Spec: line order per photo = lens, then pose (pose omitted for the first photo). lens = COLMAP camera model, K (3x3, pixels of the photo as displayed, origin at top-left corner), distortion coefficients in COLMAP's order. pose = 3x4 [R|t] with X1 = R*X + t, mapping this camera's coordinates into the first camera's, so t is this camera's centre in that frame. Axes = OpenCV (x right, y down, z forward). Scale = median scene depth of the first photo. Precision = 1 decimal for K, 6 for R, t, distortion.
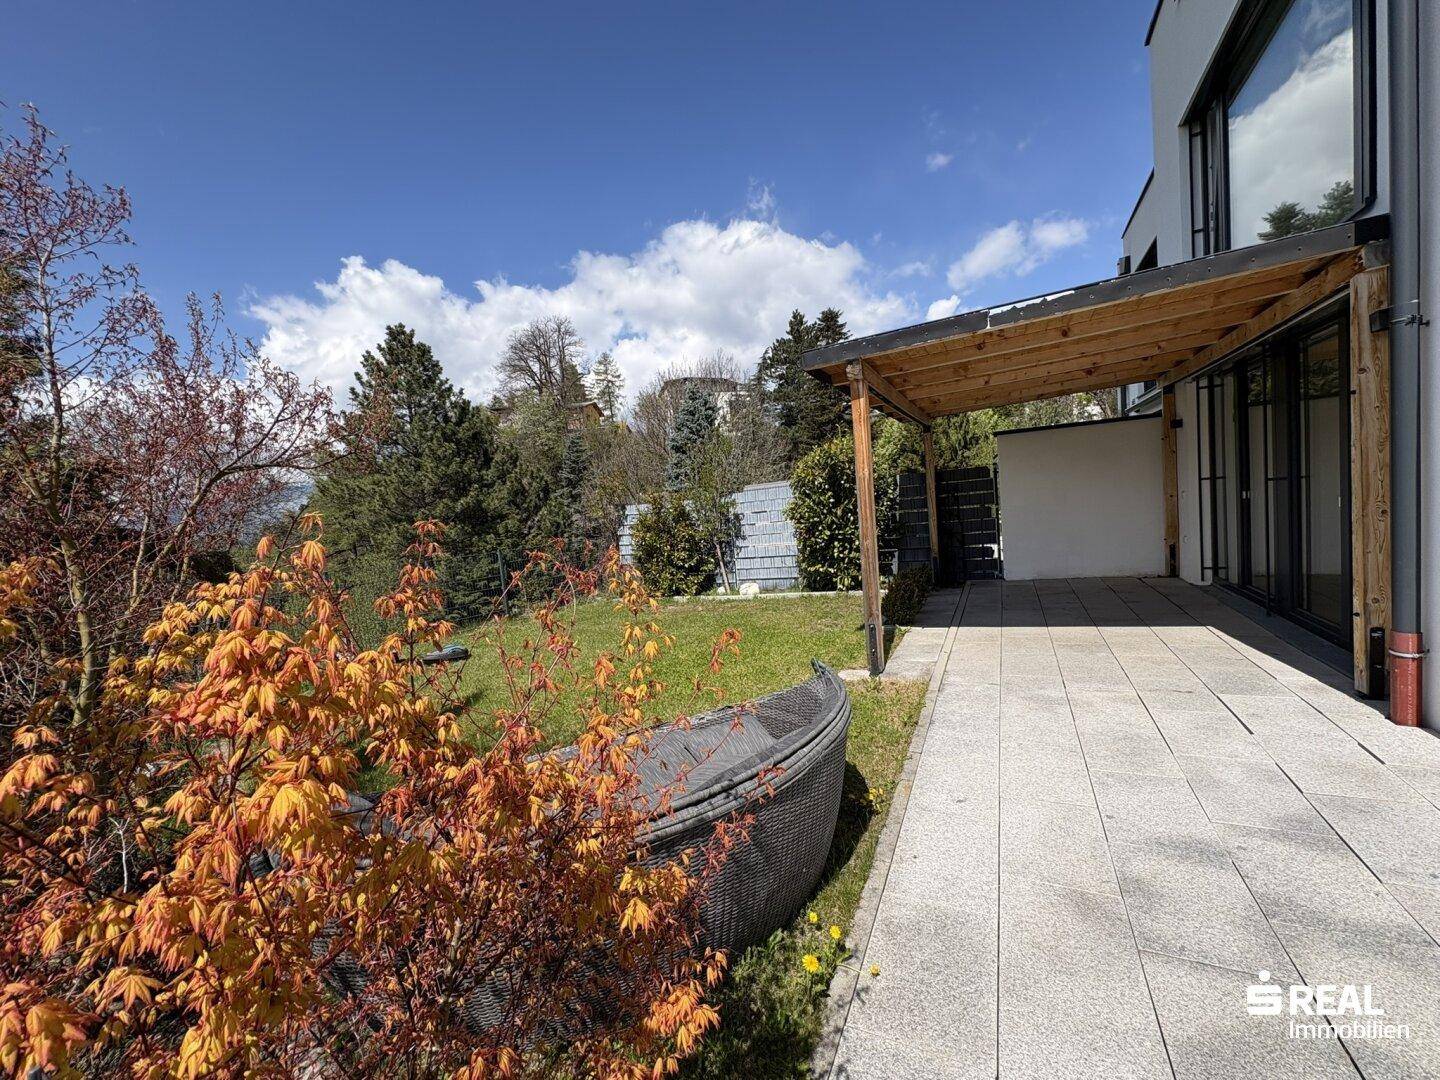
lens RADIAL K [[571.3, 0, 715.9], [0, 571.3, 540.3], [0, 0, 1]] dist [-0.002127, 0.001077]
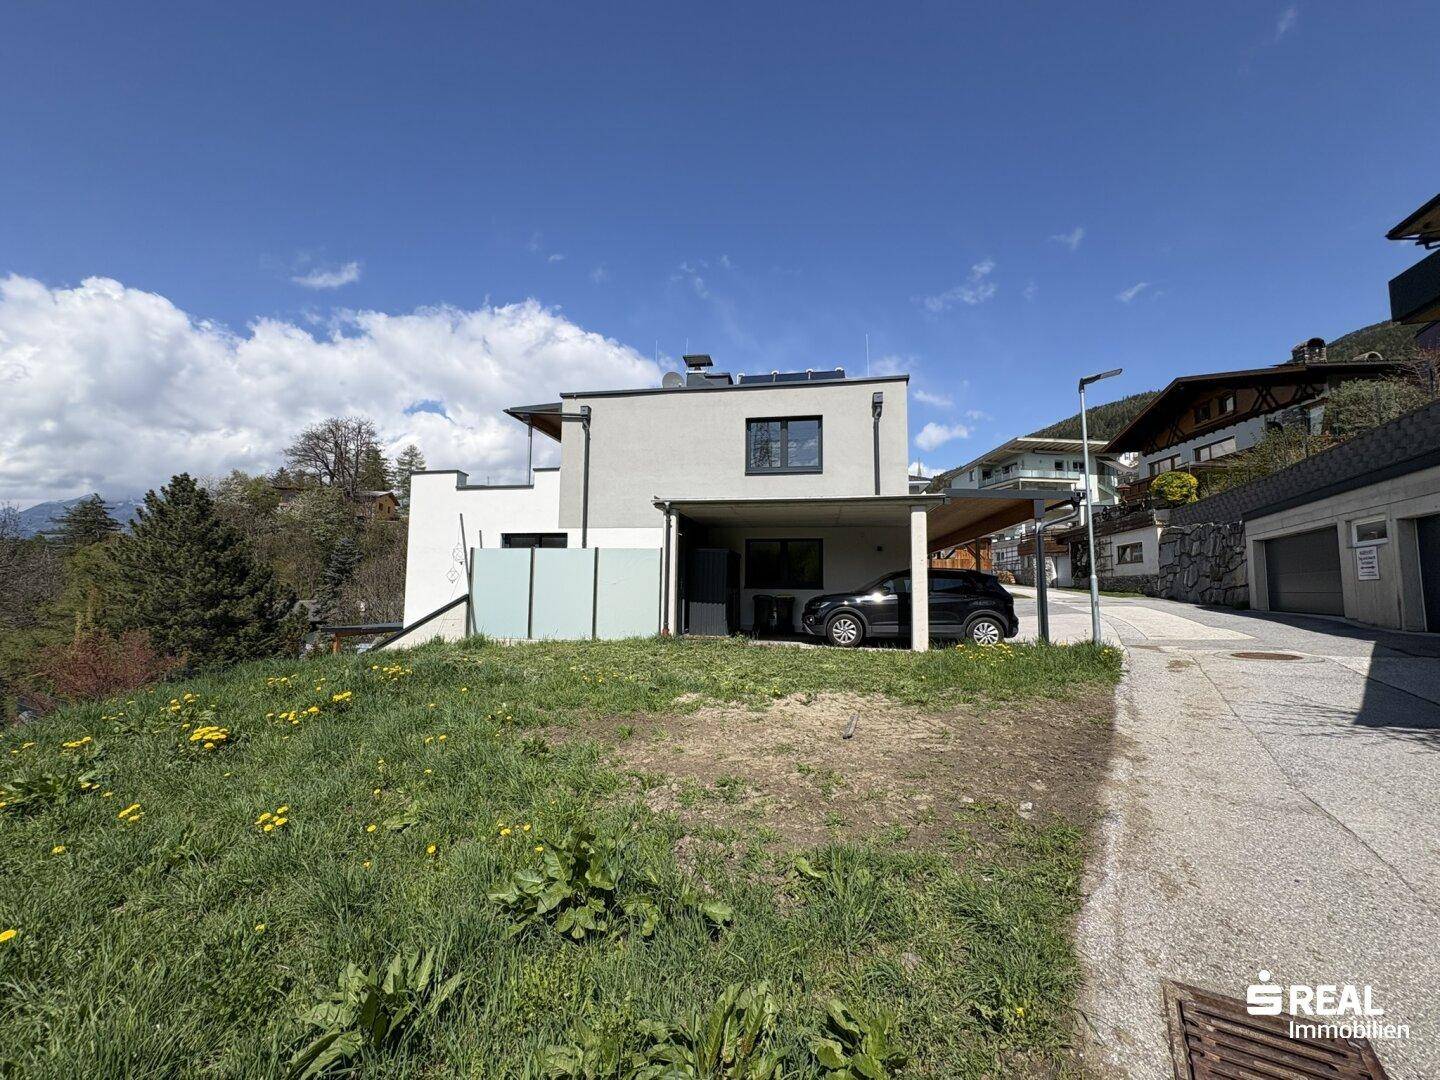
lens RADIAL K [[571.5, 0, 718.6], [0, 571.5, 537.6], [0, 0, 1]] dist [-0.000517, -0.000135]
pose [[0.950545, 0.118169, 0.287227, 0.789714], [-0.069367, 0.982205, -0.174533, -0.233625], [-0.302741, 0.145977, 0.941827, -1.816778]]
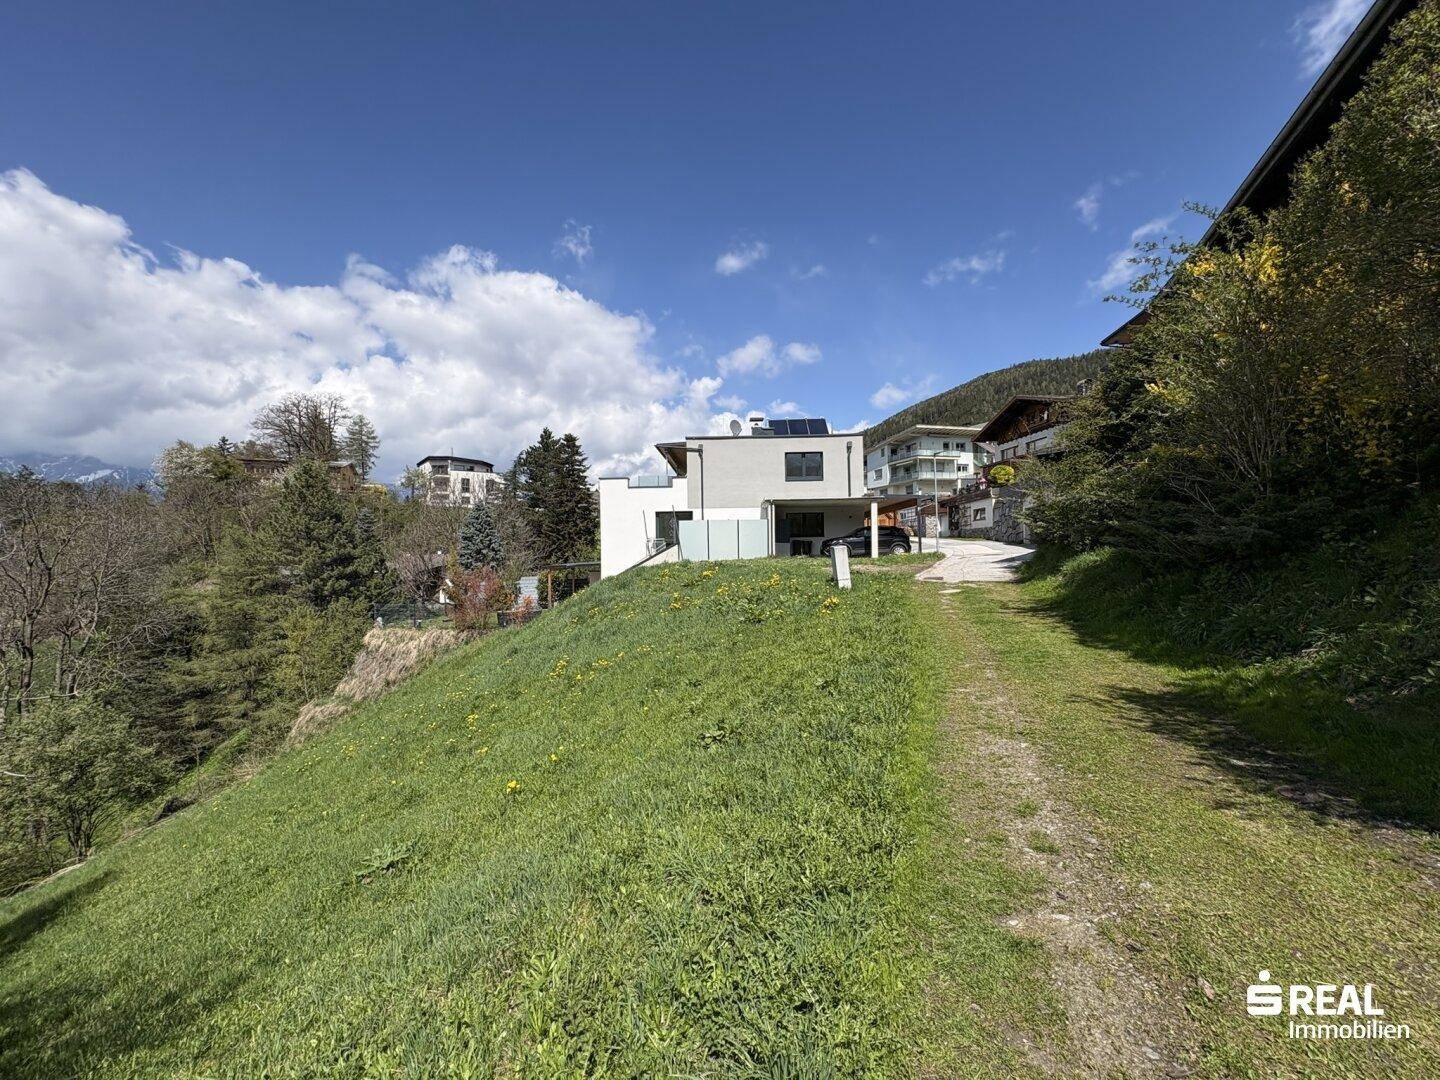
lens RADIAL K [[571.5, 0, 718.0], [0, 571.5, 537.5], [0, 0, 1]] dist [-0.000517, -0.000135]
pose [[0.900084, 0.077451, 0.428777, -0.454843], [-0.031179, 0.993001, -0.113918, 0.013629], [-0.434599, 0.089166, 0.896199, -3.108520]]
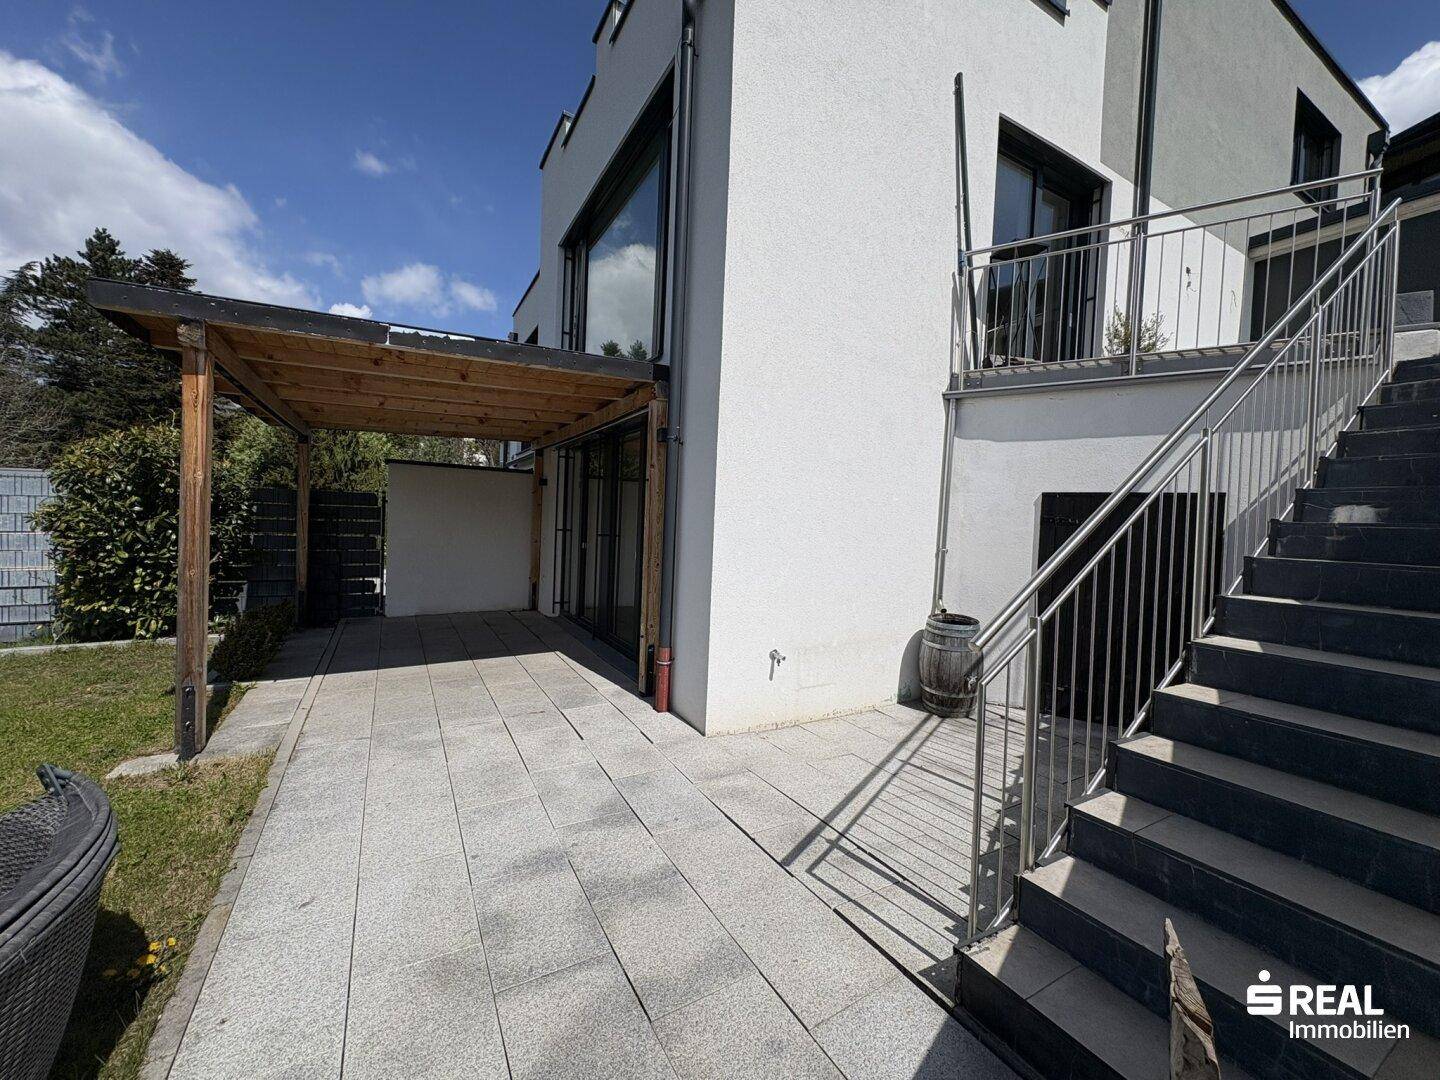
lens RADIAL K [[571.3, 0, 720.5], [0, 571.3, 540.7], [0, 0, 1]] dist [-0.002127, 0.001077]
pose [[0.545150, 0.080601, 0.834455, 0.012870], [-0.032752, 0.996655, -0.074872, -0.002264], [-0.837699, 0.013487, 0.545966, 0.024340]]
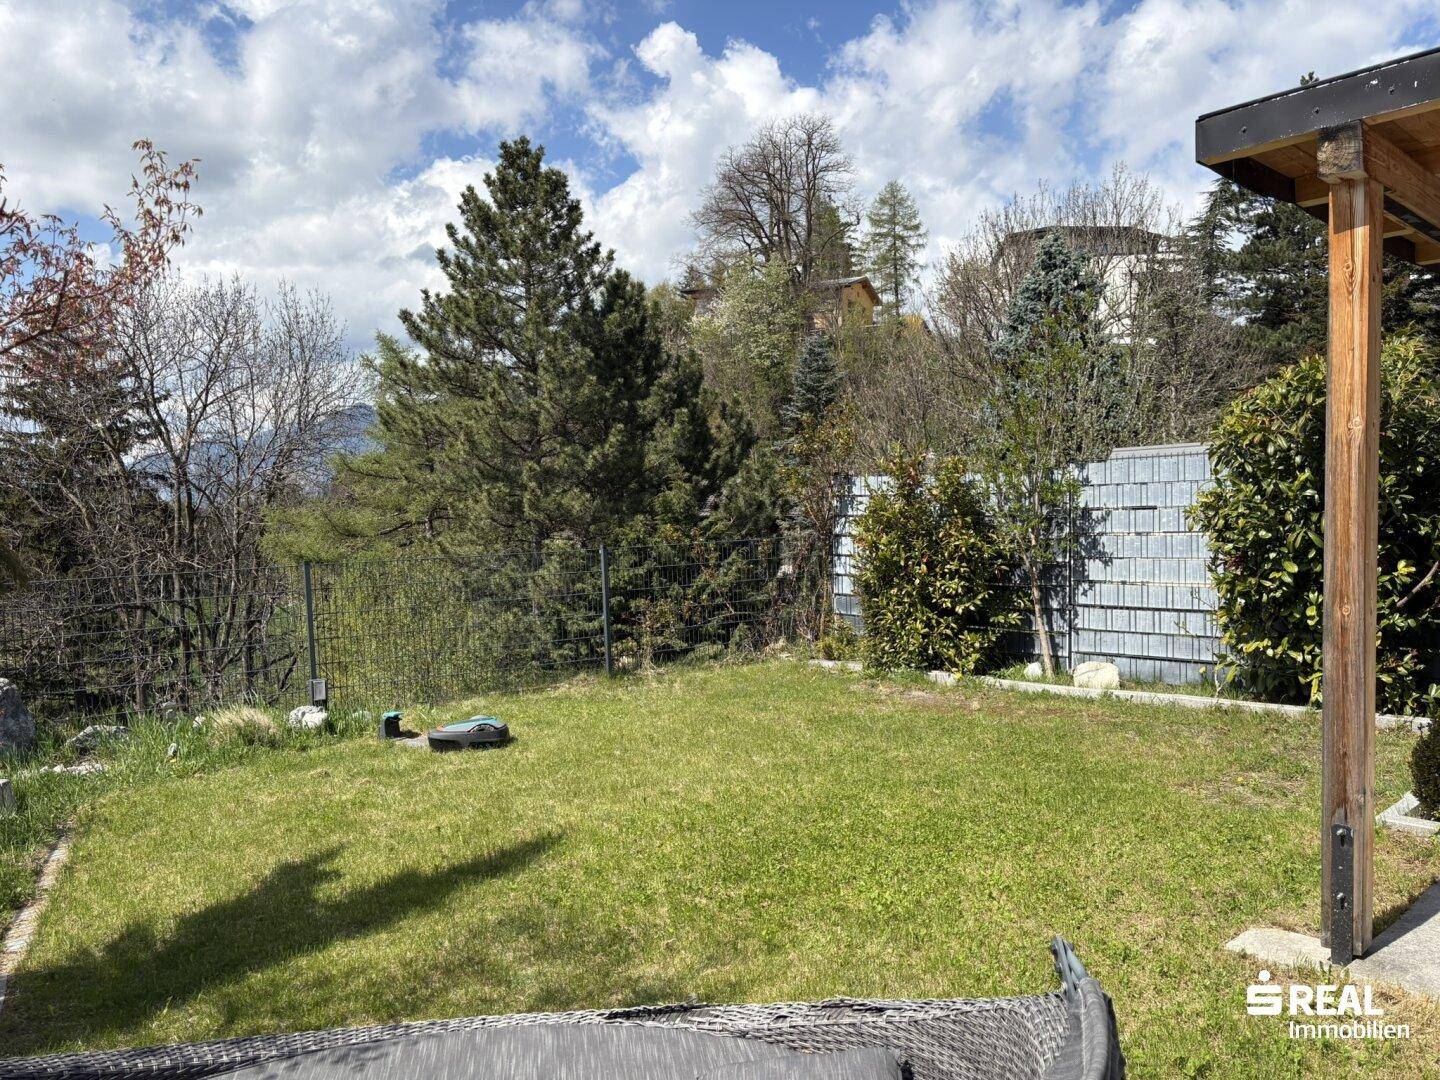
lens RADIAL K [[1080.8, 0, 714.1], [0, 1080.8, 540.5], [0, 0, 1]] dist [0.057563, -0.059958]
pose [[0.941357, 0.078024, -0.328268, 0.056719], [-0.078189, 0.996857, 0.012716, -0.010238], [0.328229, 0.013697, 0.944499, 0.093773]]
